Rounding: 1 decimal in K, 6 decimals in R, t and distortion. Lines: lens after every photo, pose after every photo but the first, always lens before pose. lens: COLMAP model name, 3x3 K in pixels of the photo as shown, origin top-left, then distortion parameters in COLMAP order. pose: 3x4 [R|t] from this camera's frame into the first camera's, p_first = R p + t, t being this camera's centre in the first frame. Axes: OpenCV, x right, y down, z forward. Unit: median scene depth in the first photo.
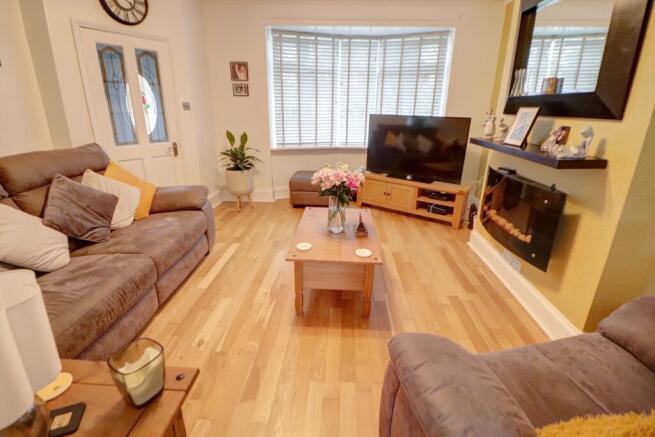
lens RADIAL K [[297.5, 0, 326.8], [0, 297.5, 194.8], [0, 0, 1]] dist [0.001563, -0.013160]
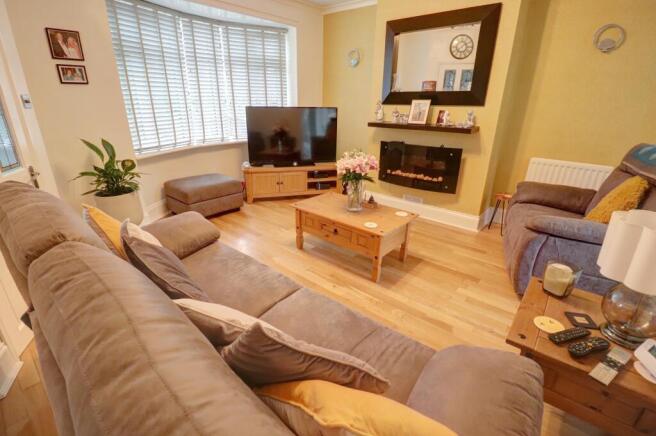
lens RADIAL K [[304.7, 0, 330.0], [0, 304.7, 206.0], [0, 0, 1]] dist [0.003253, -0.014050]
pose [[0.620474, -0.265205, 0.738024, -0.513420], [0.220822, 0.962089, 0.160071, -0.060344], [-0.752496, 0.063652, 0.655514, 0.171582]]
